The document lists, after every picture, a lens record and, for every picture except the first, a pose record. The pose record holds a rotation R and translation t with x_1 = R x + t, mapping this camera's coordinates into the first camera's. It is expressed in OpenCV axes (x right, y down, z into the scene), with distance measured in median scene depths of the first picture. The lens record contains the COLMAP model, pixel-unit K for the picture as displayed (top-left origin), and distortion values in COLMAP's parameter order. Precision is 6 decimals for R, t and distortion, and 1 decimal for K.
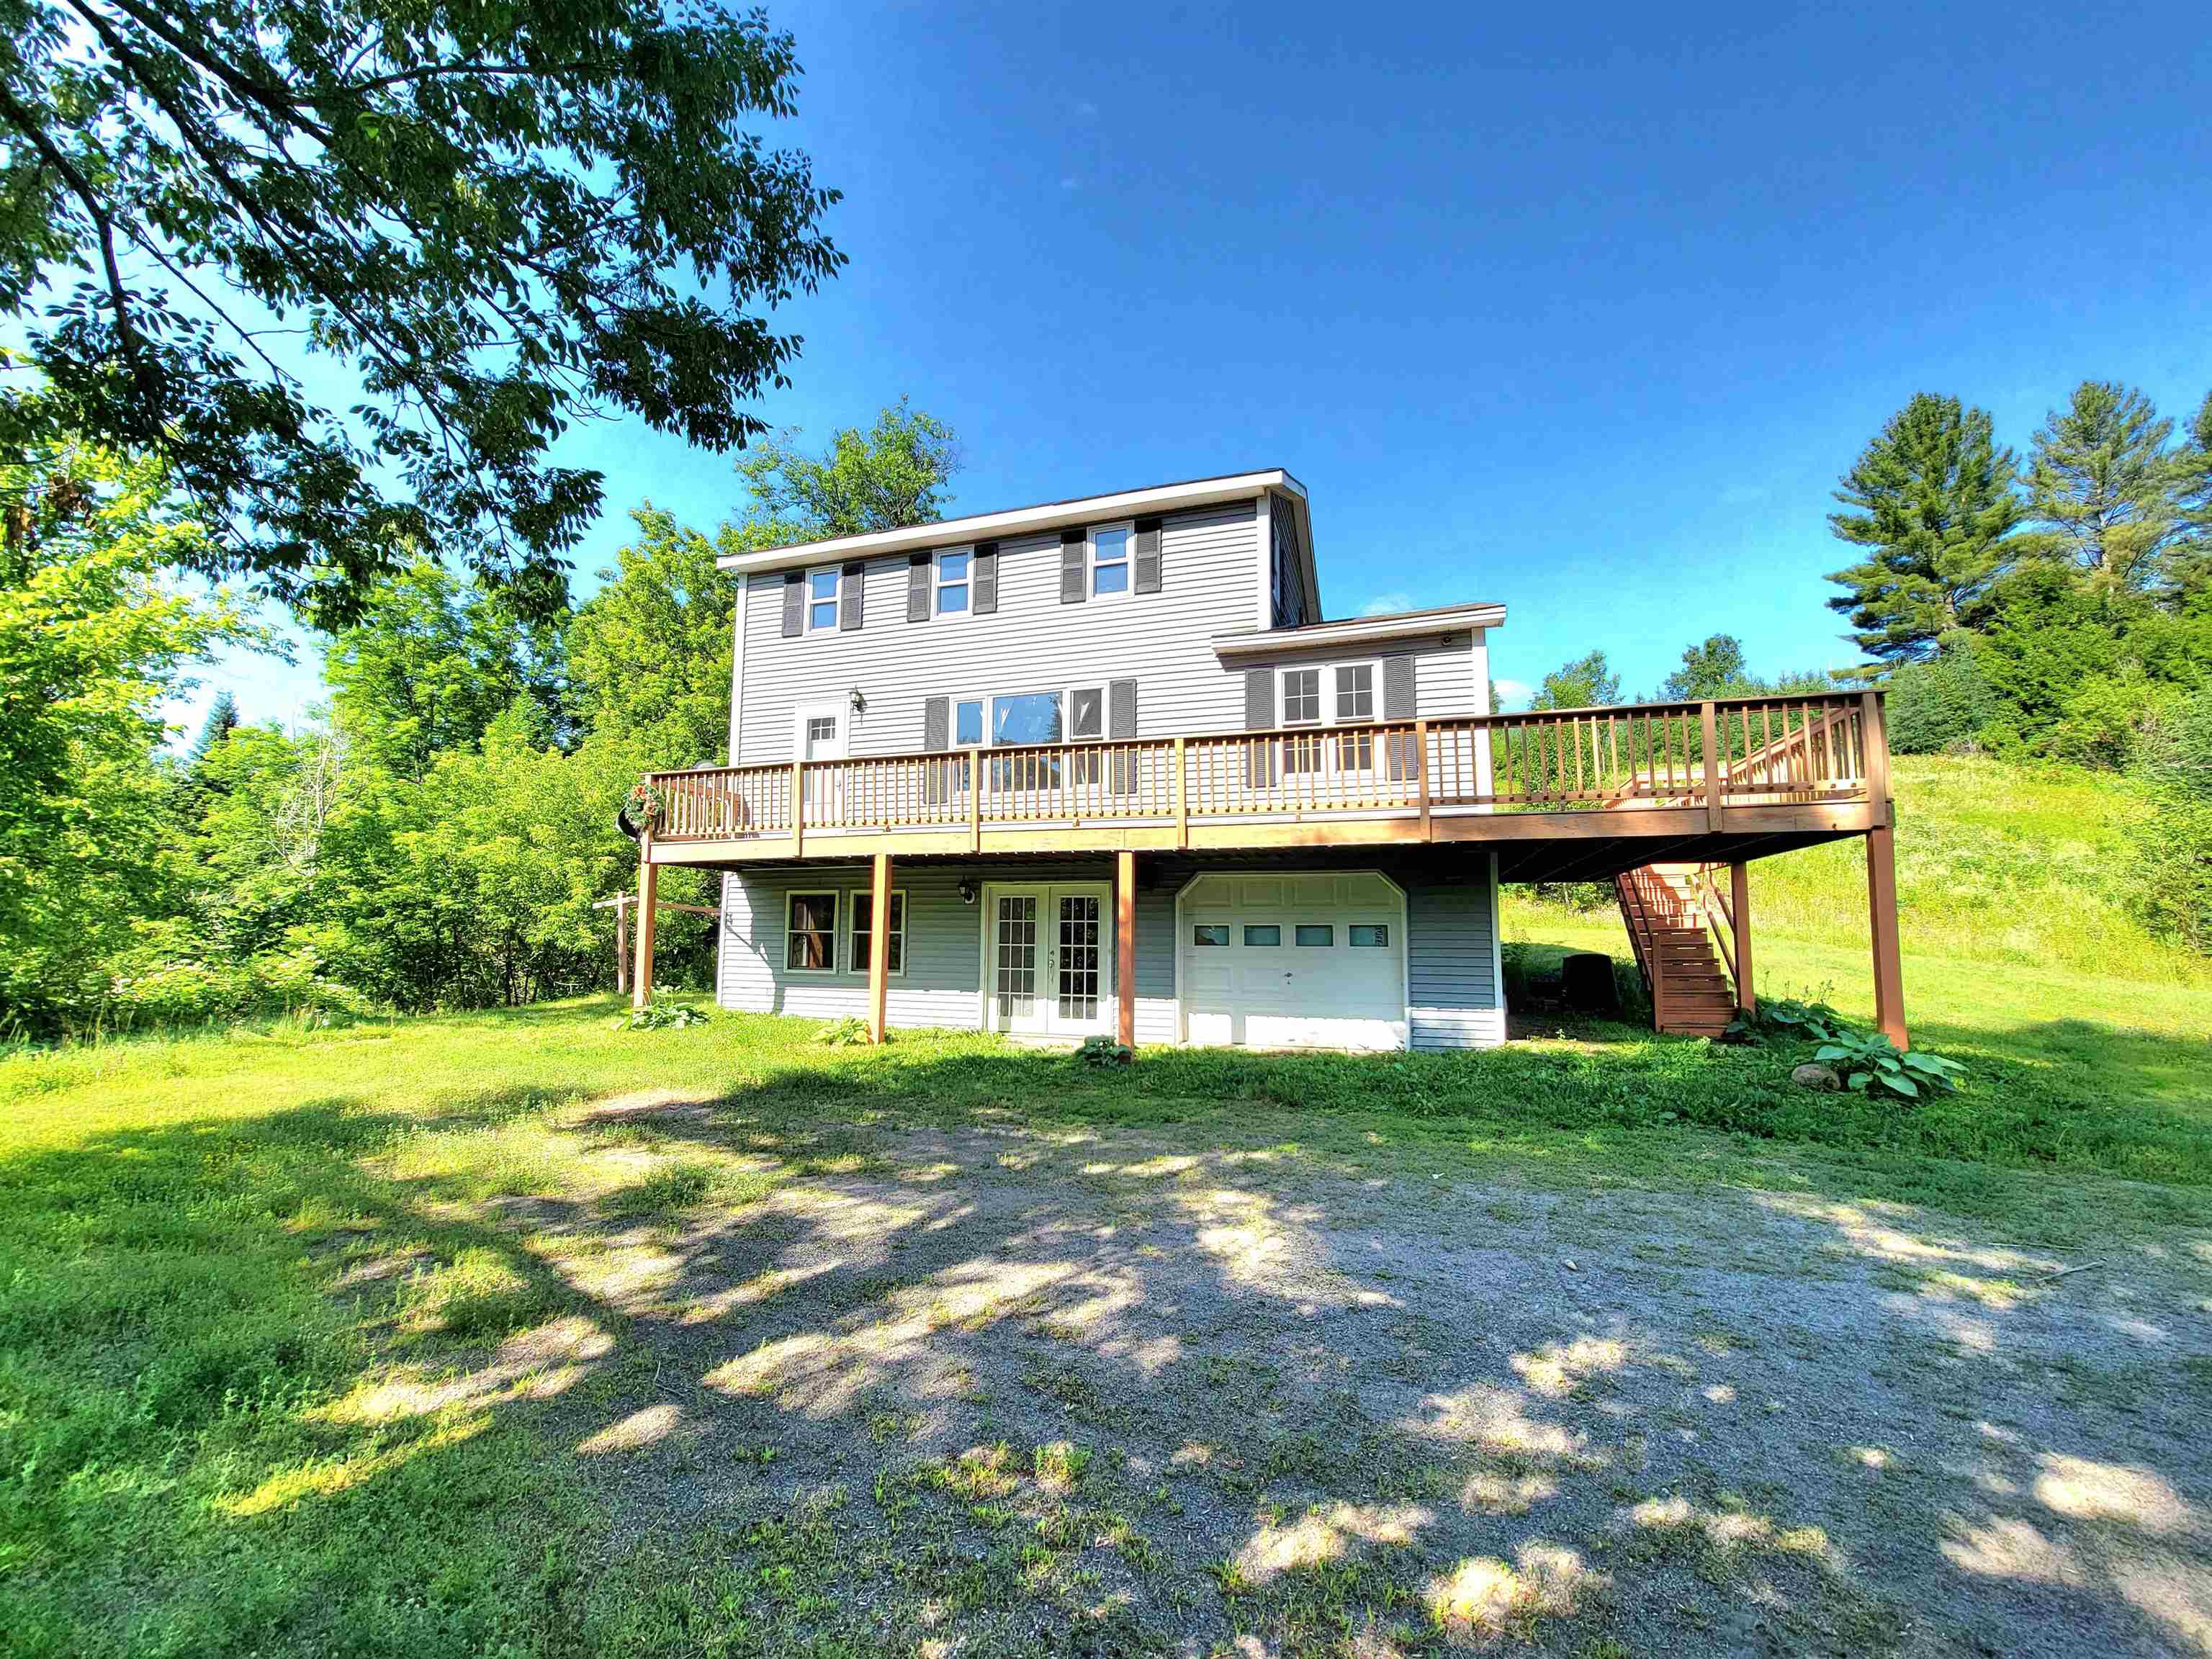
lens RADIAL K [[897.9, 0, 1093.4], [0, 897.9, 852.7], [0, 0, 1]] dist [-0.004166, 0.000372]
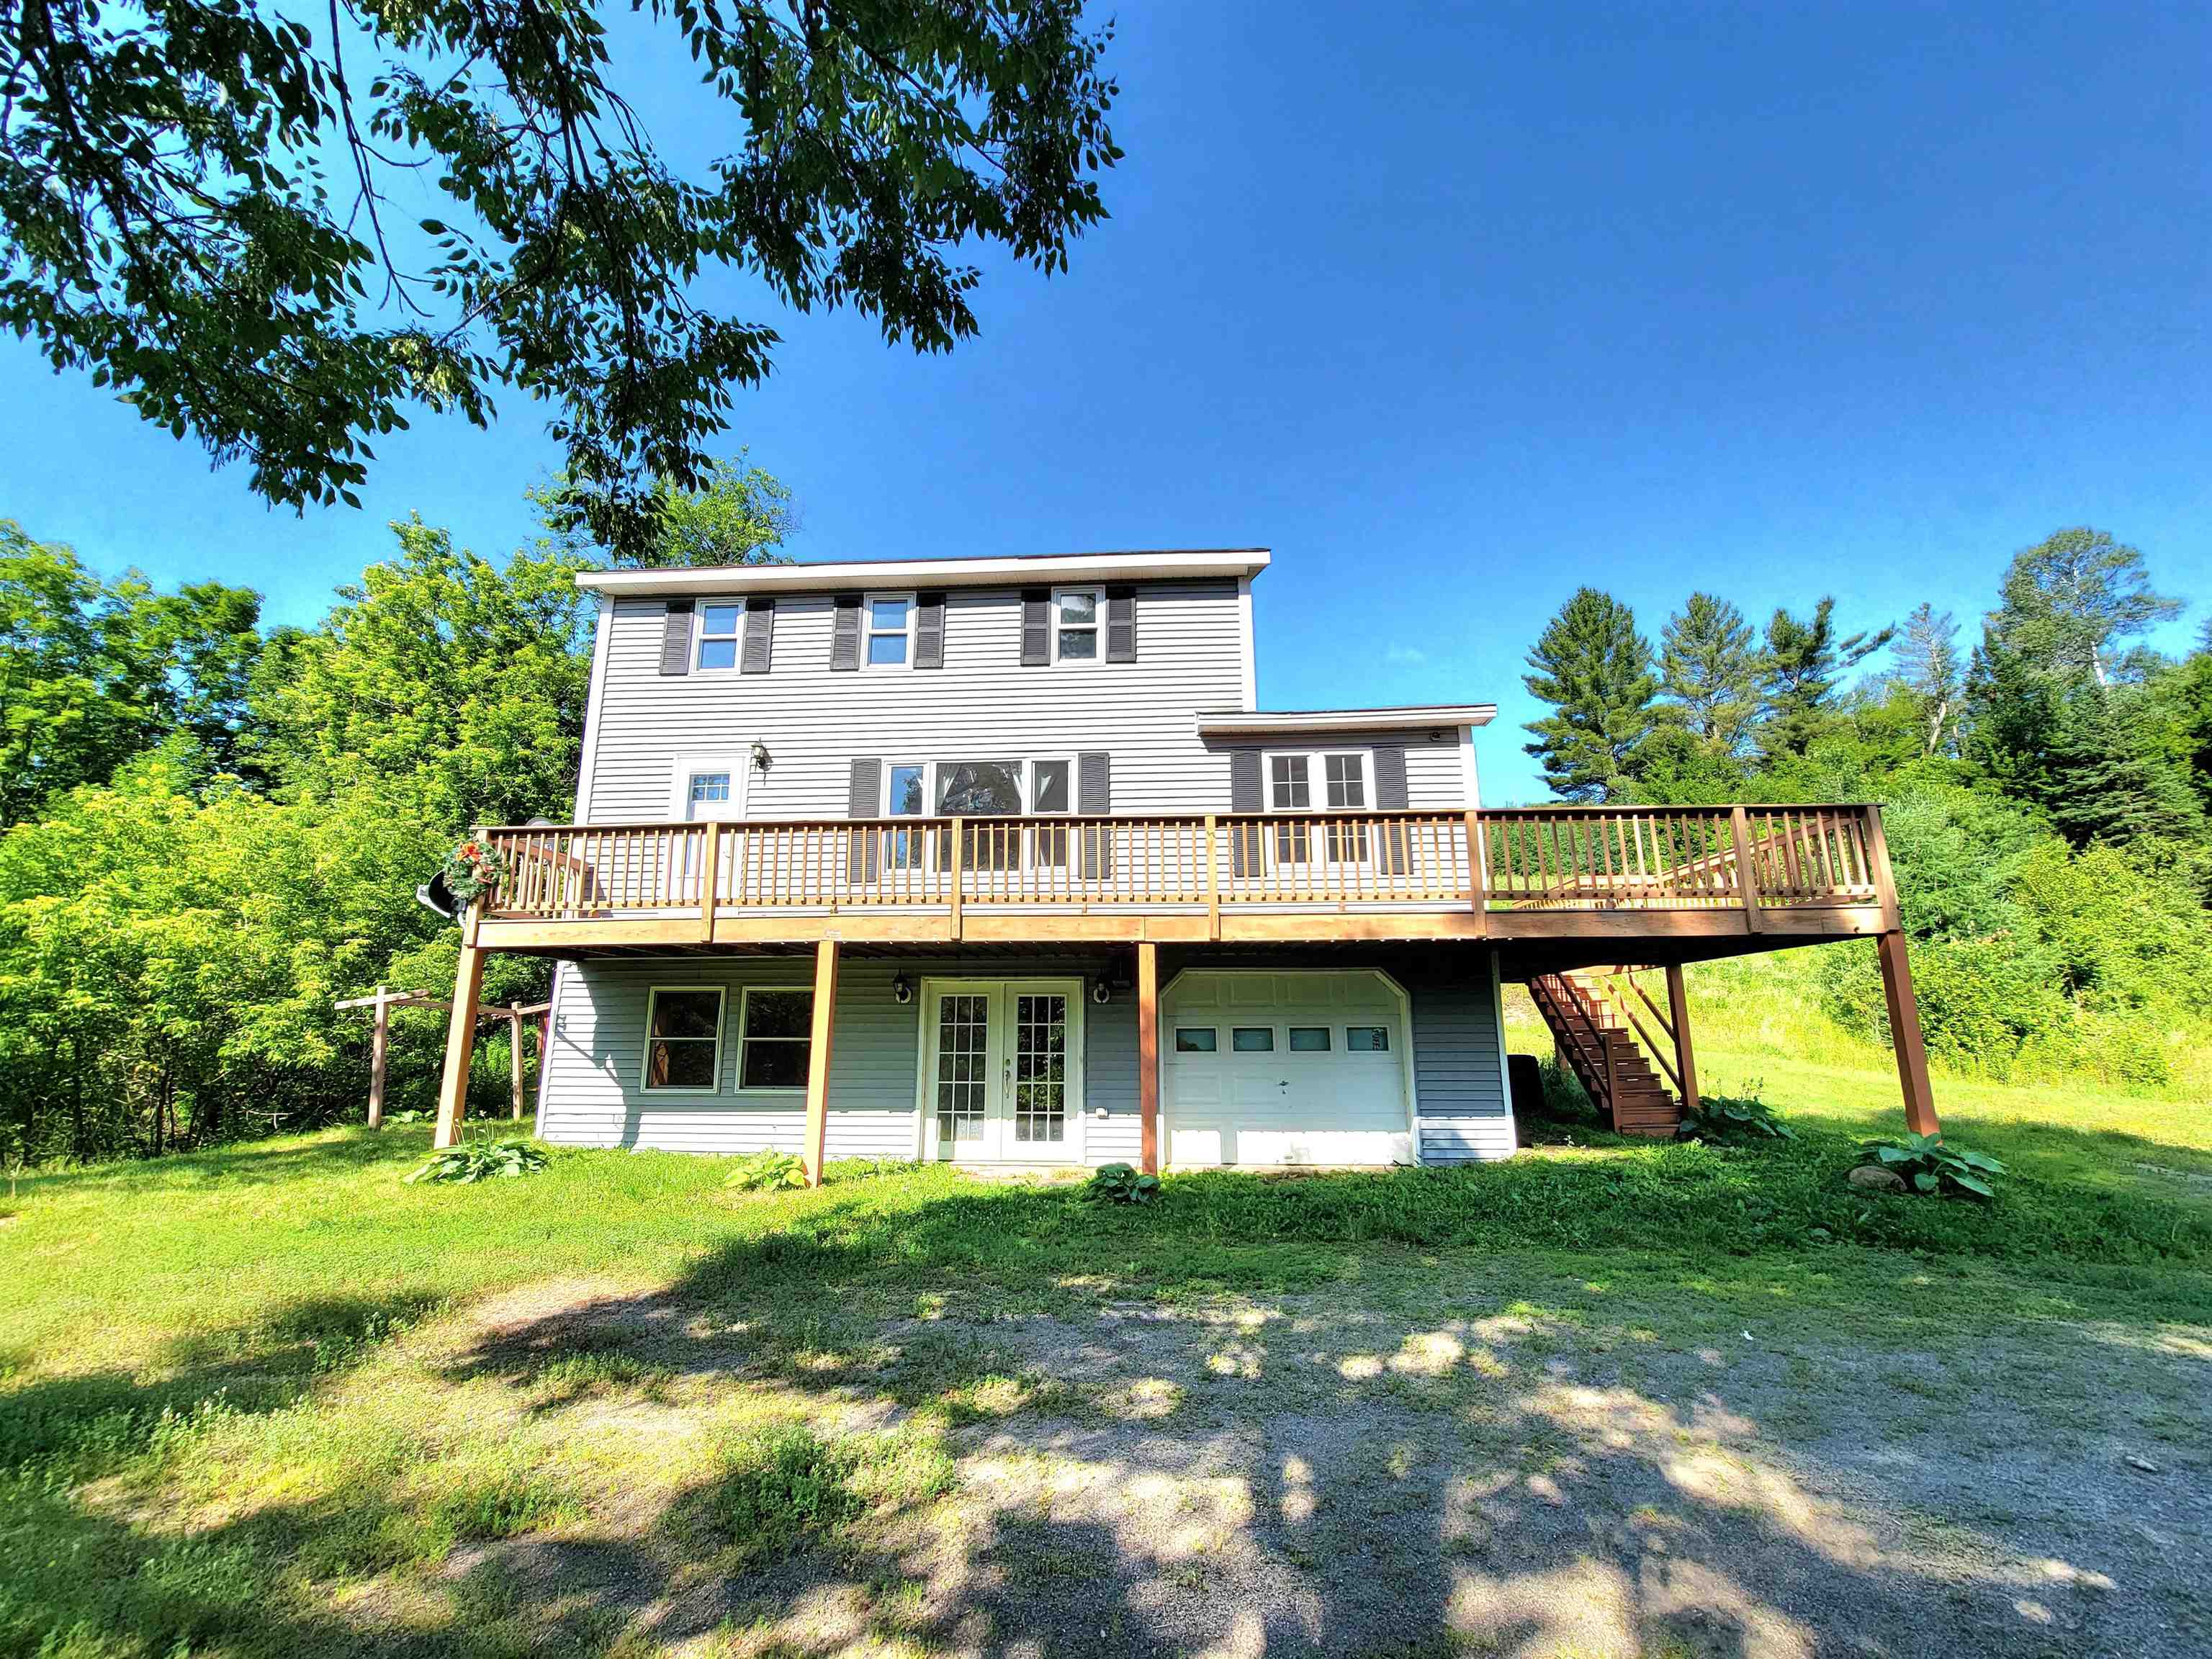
lens RADIAL K [[899.4, 0, 1103.1], [0, 899.4, 851.1], [0, 0, 1]] dist [-0.002987, 0.000315]
pose [[0.963824, 0.045727, 0.262587, -0.192305], [-0.016399, 0.993481, -0.112814, 0.007685], [-0.266033, 0.104426, 0.958291, 0.140447]]
